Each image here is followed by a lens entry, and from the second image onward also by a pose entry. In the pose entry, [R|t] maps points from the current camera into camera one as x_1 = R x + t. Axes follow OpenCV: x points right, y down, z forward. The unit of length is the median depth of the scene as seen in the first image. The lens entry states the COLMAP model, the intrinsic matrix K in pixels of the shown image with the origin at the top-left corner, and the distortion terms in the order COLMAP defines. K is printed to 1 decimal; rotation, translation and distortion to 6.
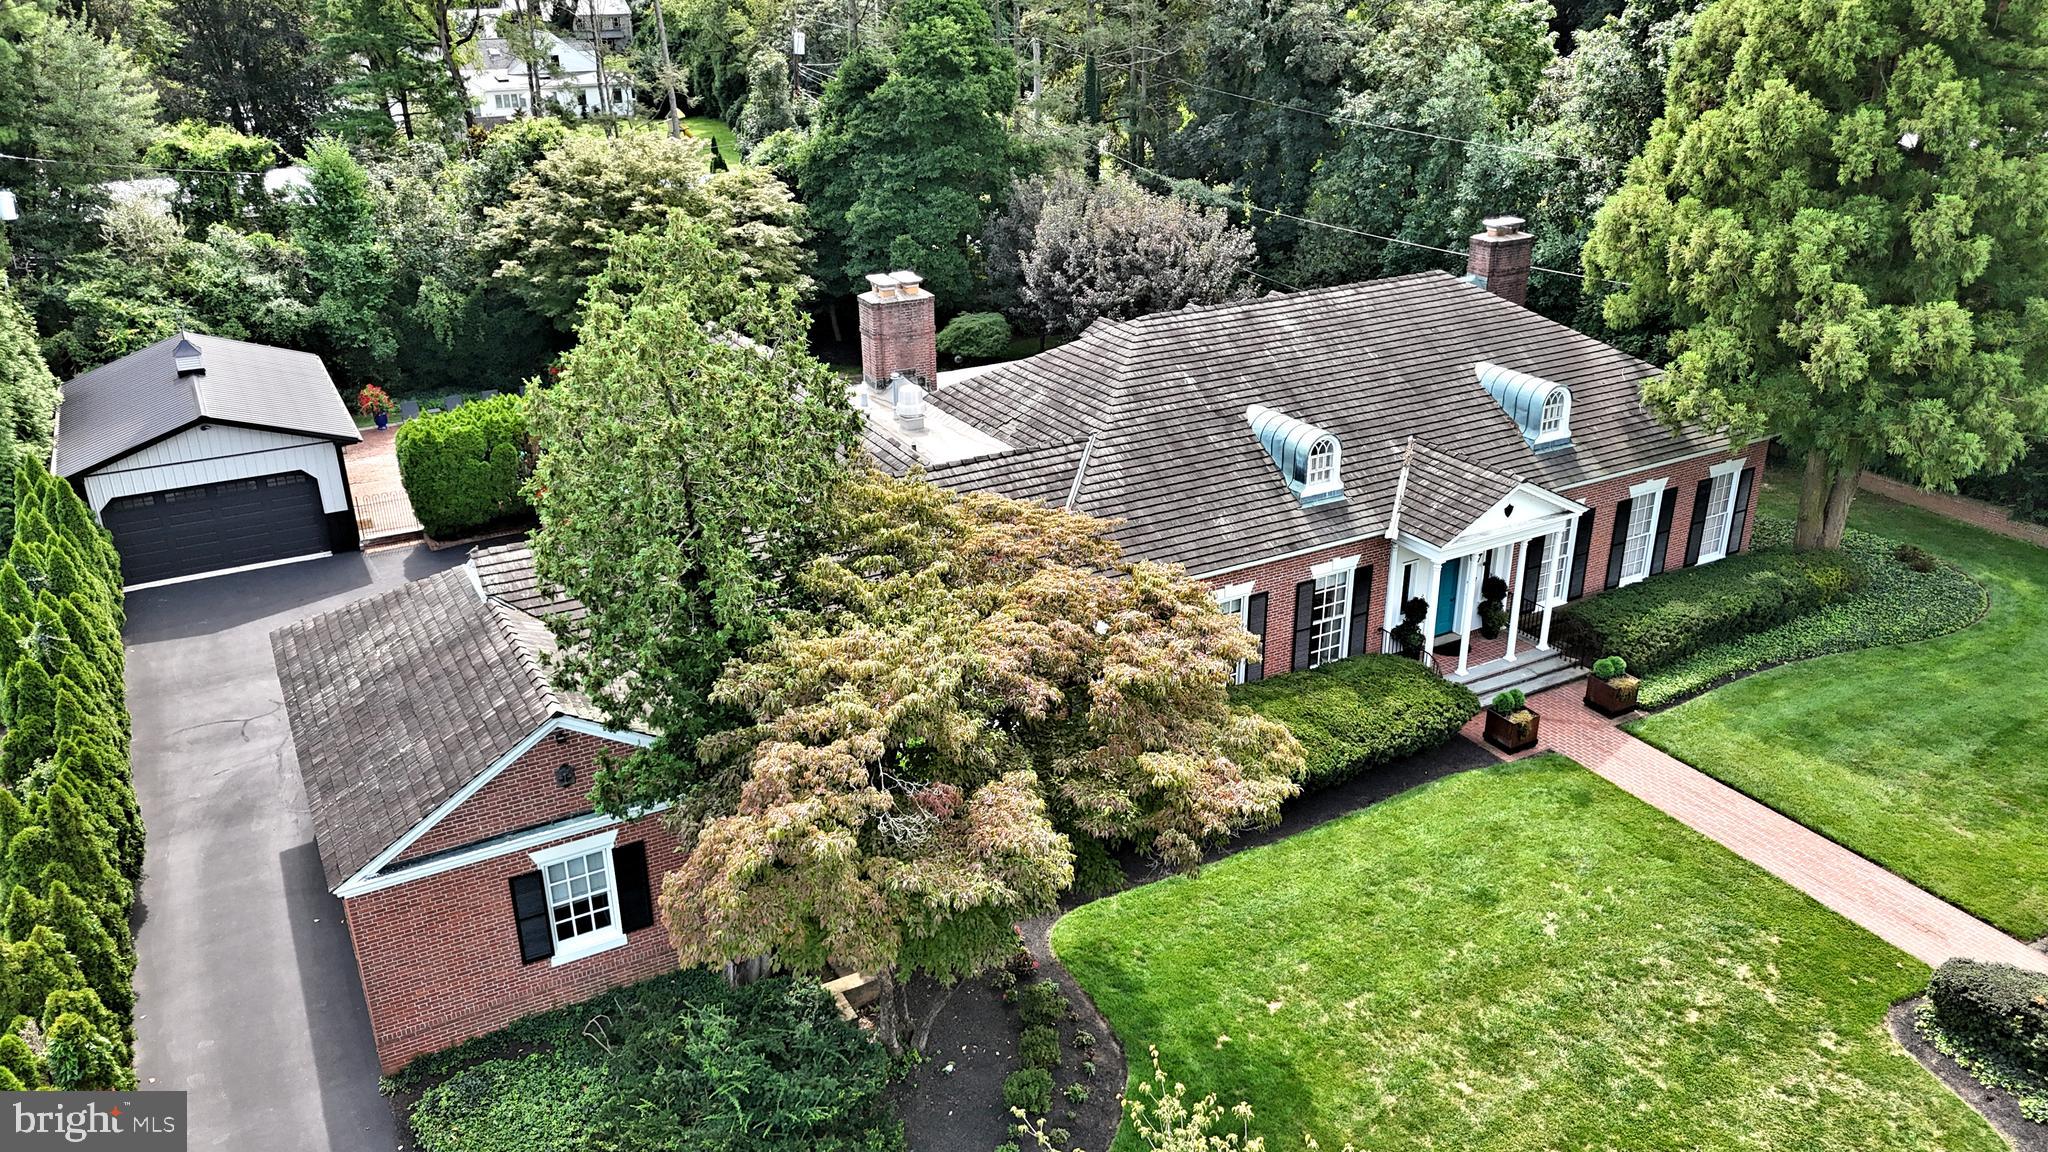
lens RADIAL K [[1515.4, 0, 1024.0], [0, 1515.4, 576.0], [0, 0, 1]] dist [0.076301, -0.082853]
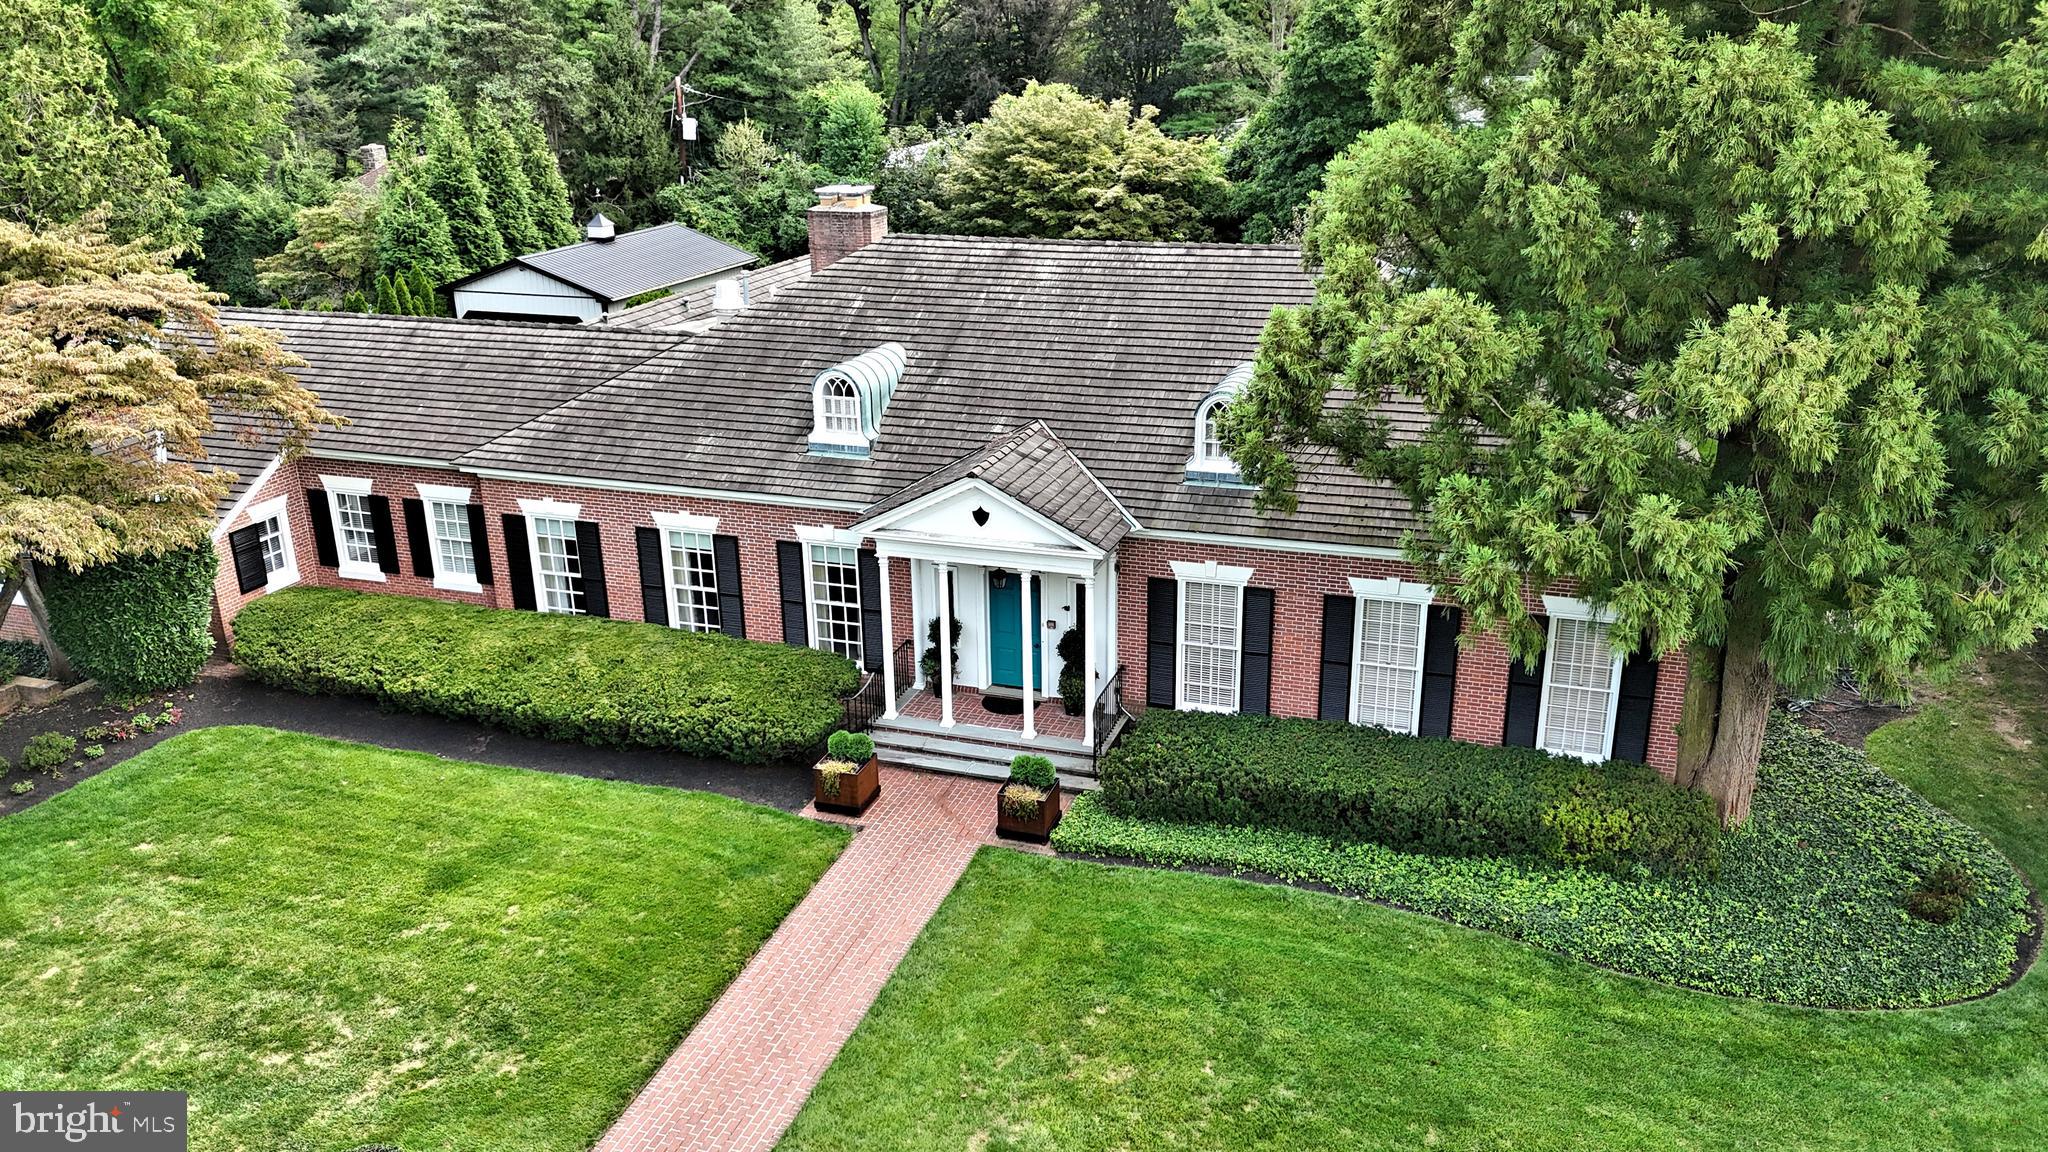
lens RADIAL K [[1515.4, 0, 1024.0], [0, 1515.4, 576.0], [0, 0, 1]] dist [0.076301, -0.082853]
pose [[0.669432, 0.251809, -0.698894, 0.845906], [-0.287868, 0.955222, 0.068430, -0.071037], [0.684830, 0.155380, 0.711944, 0.500698]]
